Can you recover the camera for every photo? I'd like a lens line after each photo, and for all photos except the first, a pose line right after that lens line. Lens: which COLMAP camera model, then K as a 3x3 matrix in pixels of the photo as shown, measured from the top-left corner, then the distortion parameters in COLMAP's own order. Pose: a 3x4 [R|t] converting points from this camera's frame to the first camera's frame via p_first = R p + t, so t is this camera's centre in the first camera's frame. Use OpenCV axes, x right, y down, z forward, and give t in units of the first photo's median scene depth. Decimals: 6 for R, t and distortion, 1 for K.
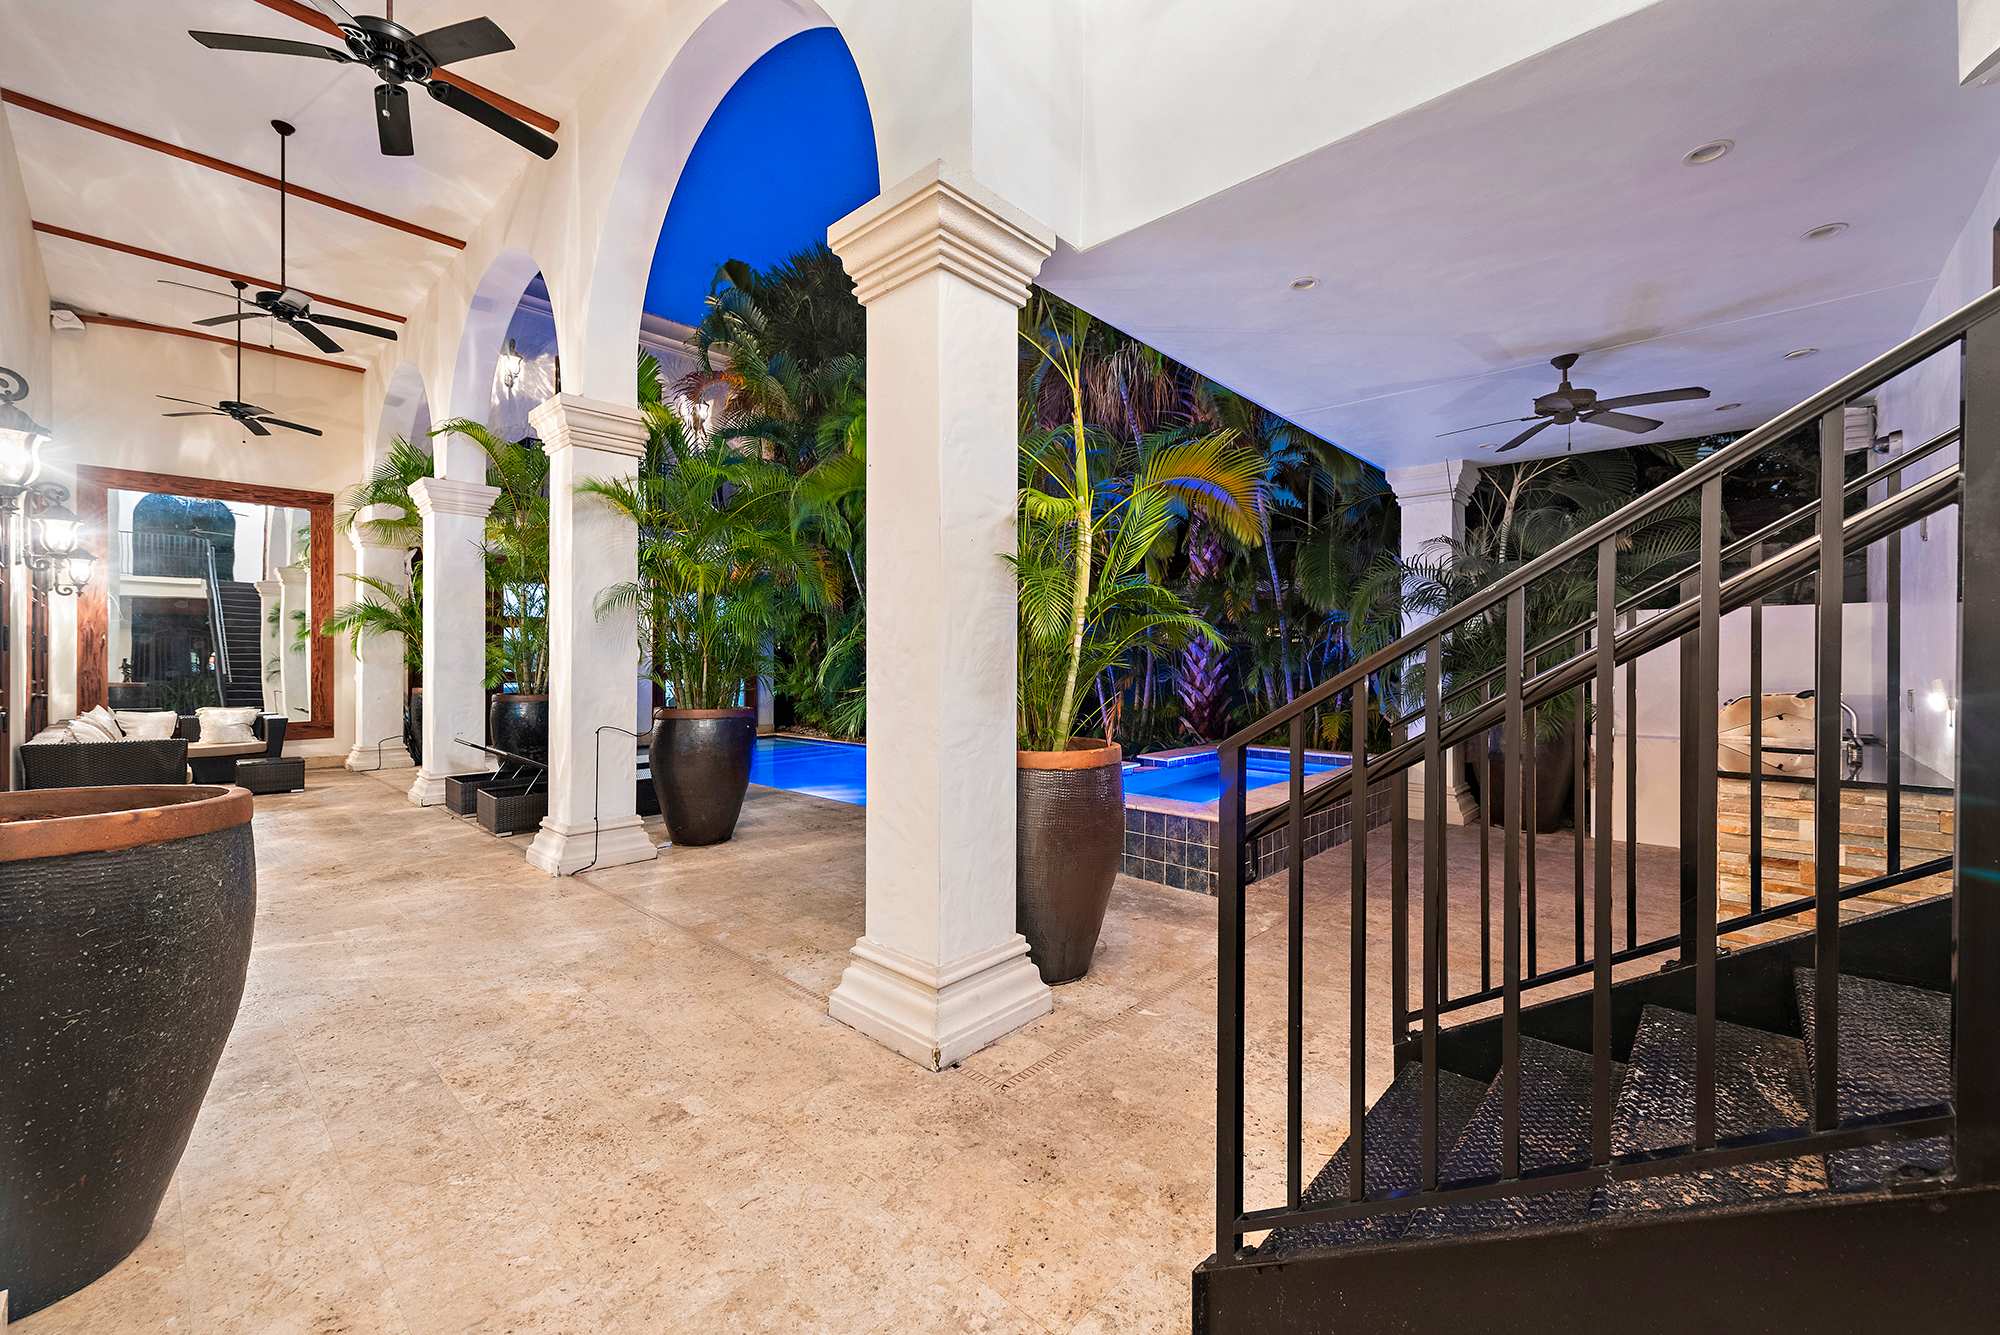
lens RADIAL K [[784.8, 0, 1015.1], [0, 784.8, 668.0], [0, 0, 1]] dist [0.002235, -0.001558]
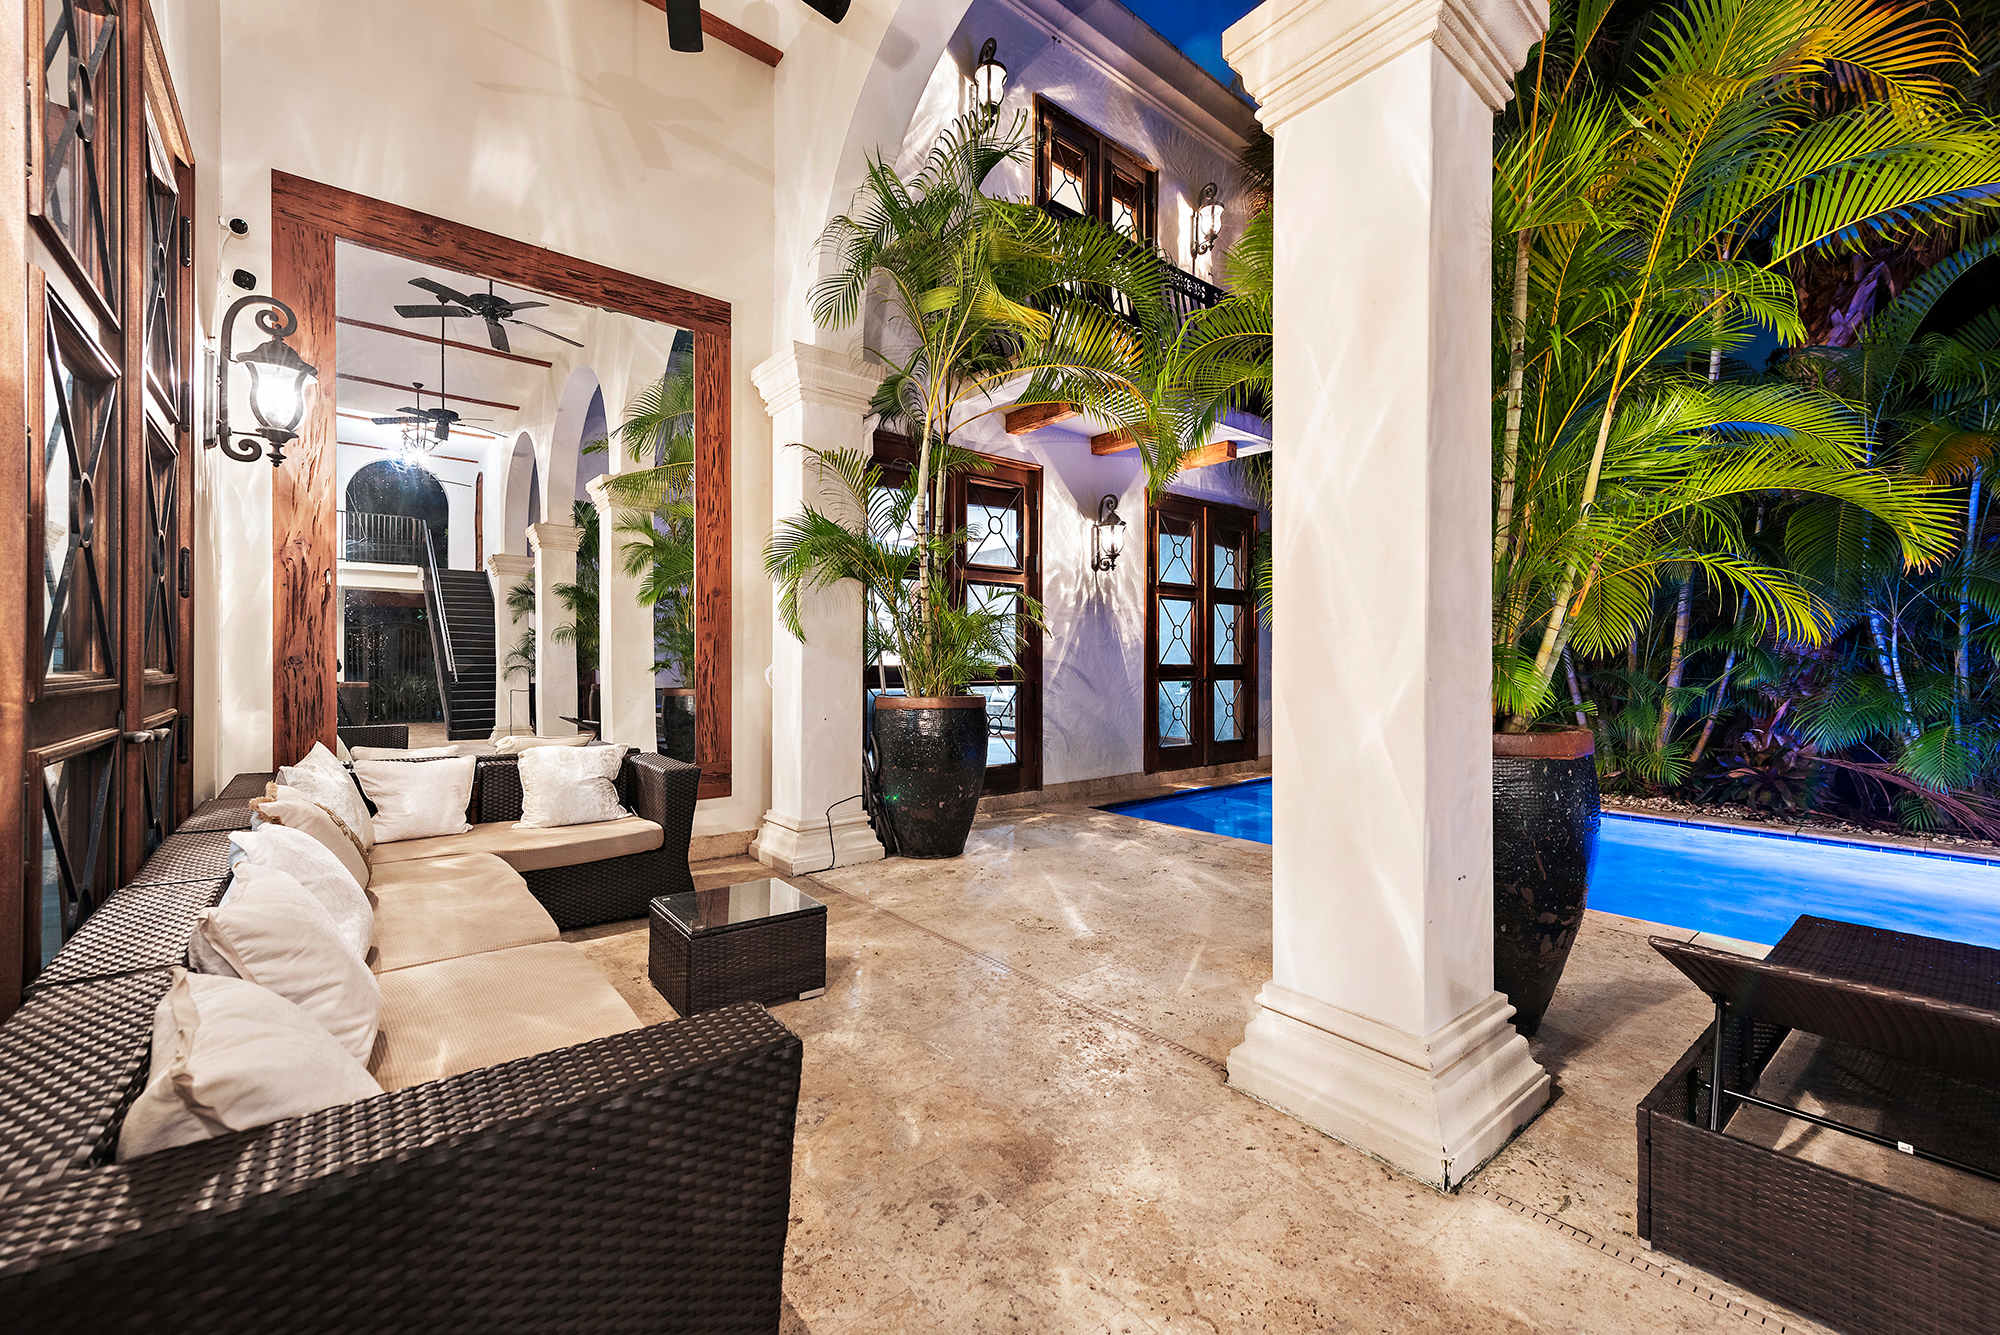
lens RADIAL K [[784.8, 0, 989.9], [0, 784.8, 670.3], [0, 0, 1]] dist [0.002235, -0.001558]
pose [[0.987889, 0.001513, -0.155152, -1.450898], [-0.001110, 0.999996, 0.002687, 0.016975], [0.155156, -0.002482, 0.987887, 1.243263]]
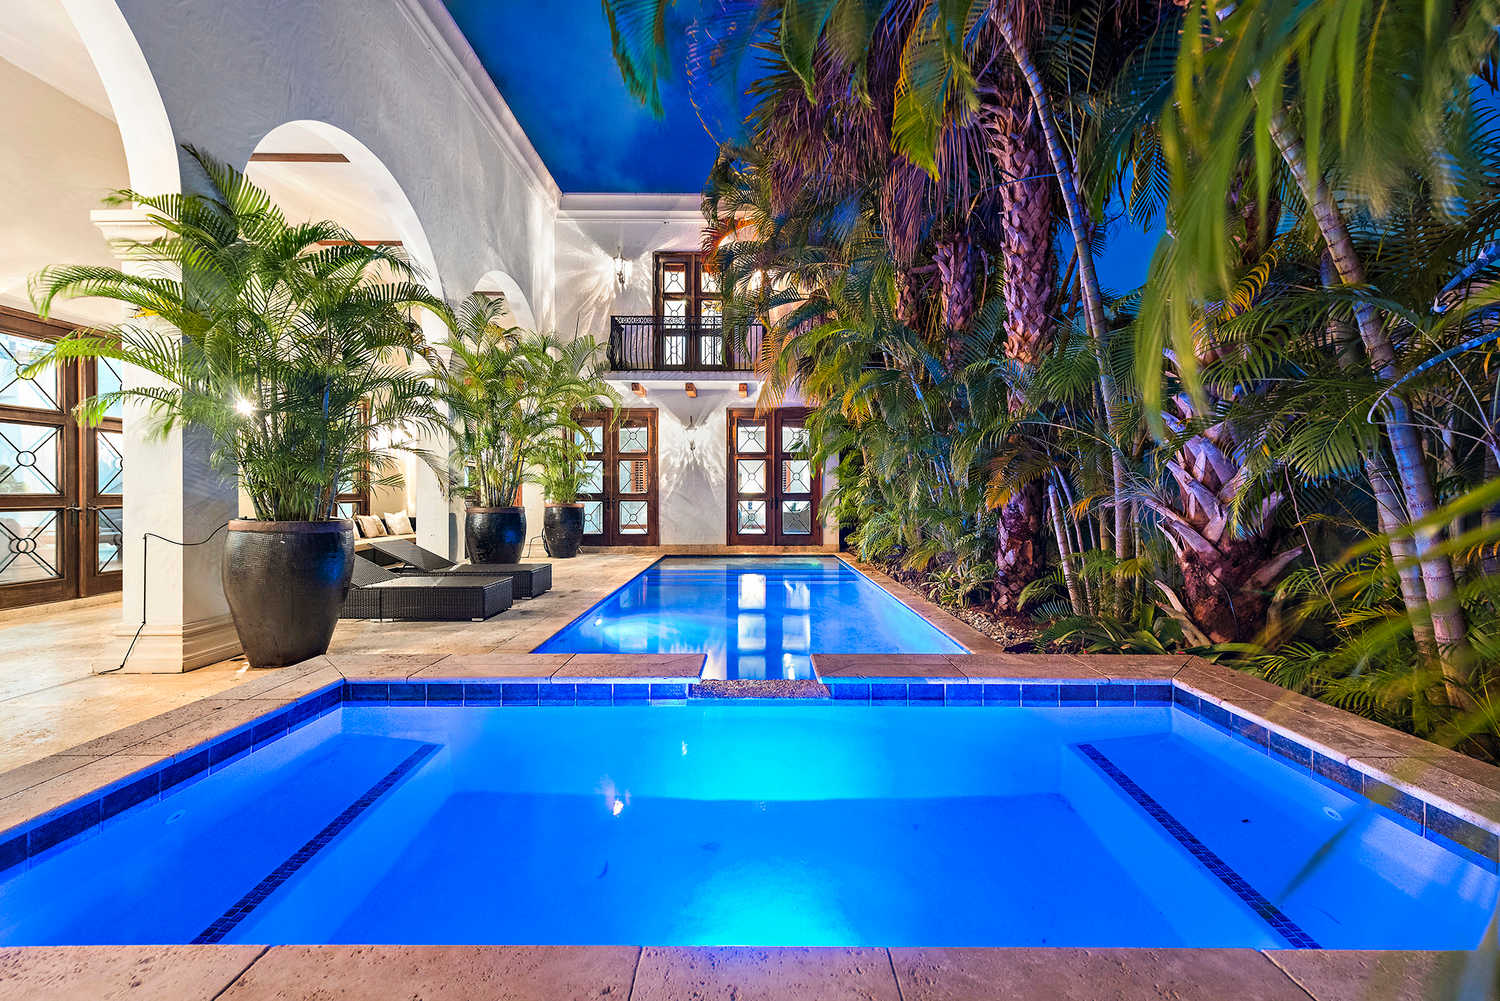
lens RADIAL K [[588.6, 0, 750.1], [0, 588.6, 494.9], [0, 0, 1]] dist [0.002235, -0.001558]
pose [[0.675253, 0.000684, -0.737586, 0.677506], [-0.006376, 0.999968, -0.004910, 0.029998], [0.737559, 0.008019, 0.675235, 1.275128]]
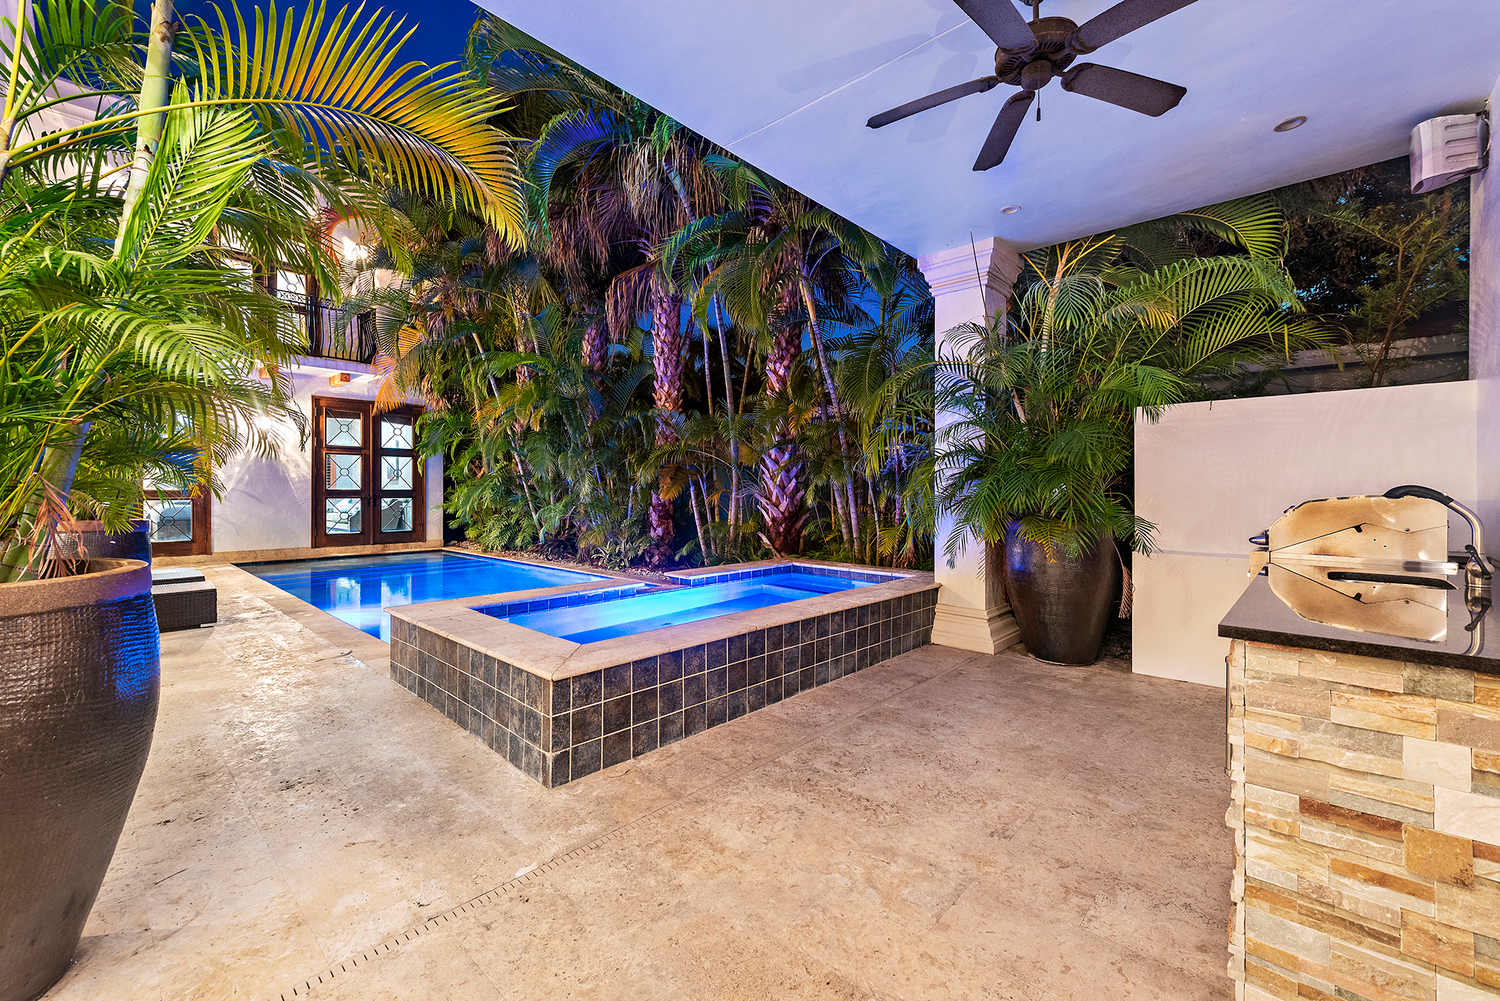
lens RADIAL K [[610.7, 0, 759.7], [0, 610.7, 495.1], [0, 0, 1]] dist [0.002245, -0.000252]
pose [[0.999996, 0.000186, 0.002943, 0.463181], [-0.000180, 0.999998, -0.002090, 0.036387], [-0.002943, 0.002090, 0.999993, 0.480578]]
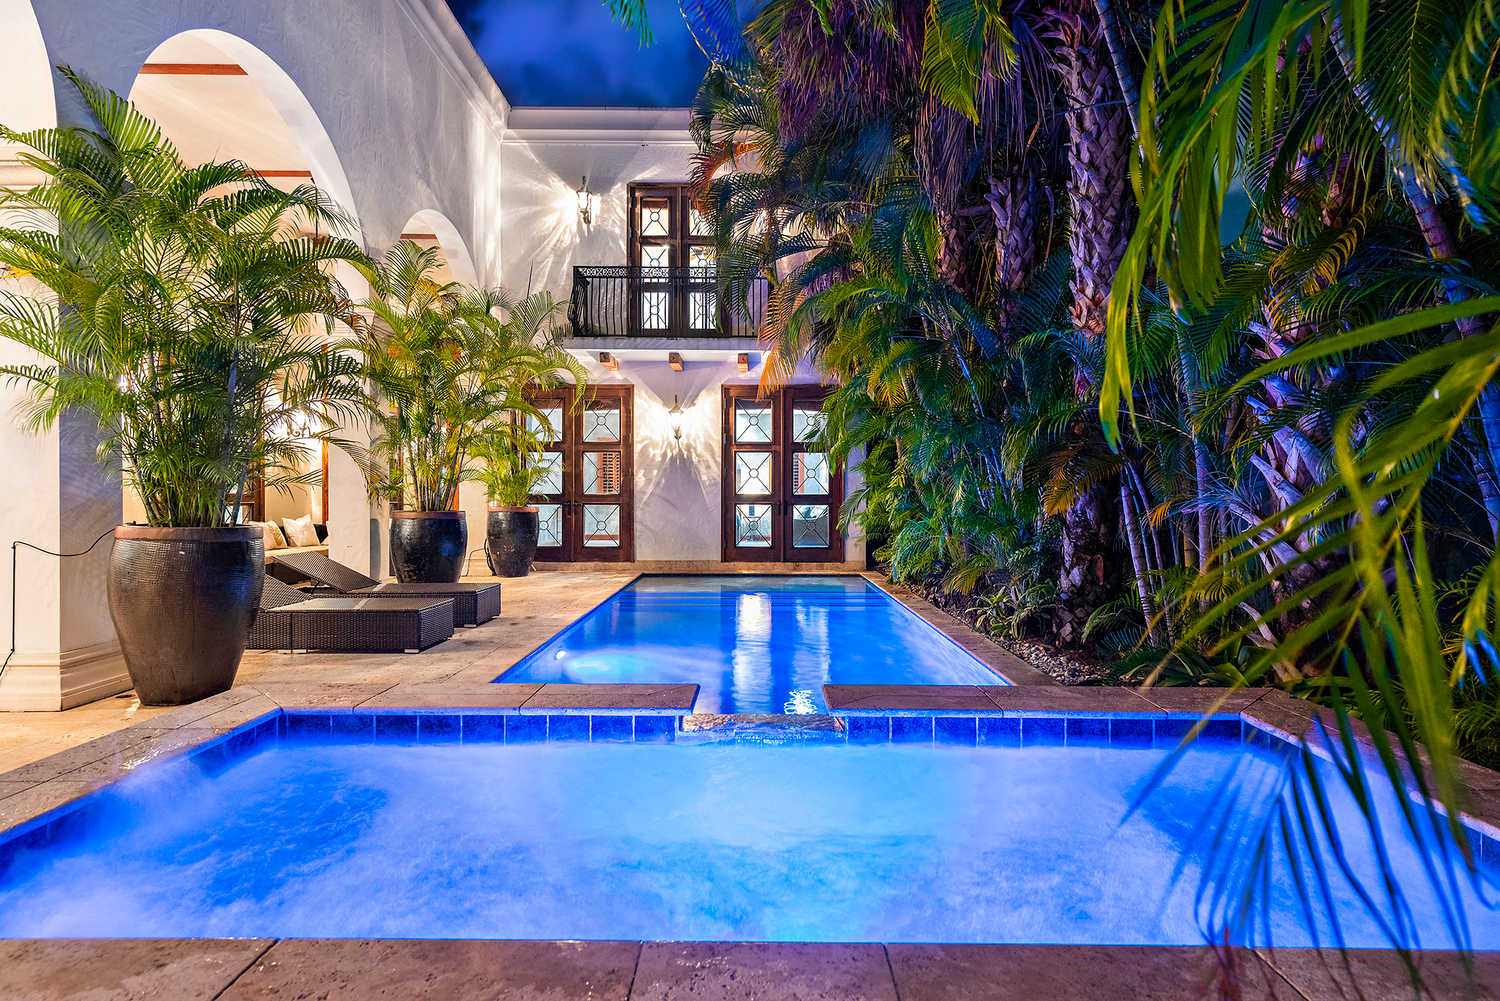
lens RADIAL K [[776.8, 0, 749.8], [0, 776.8, 501.1], [0, 0, 1]] dist [0.003081, -0.000366]
pose [[0.673402, 0.007158, -0.739242, 0.730845], [-0.009654, 0.999953, 0.000889, 0.029758], [0.739214, 0.006538, 0.673439, 1.226906]]
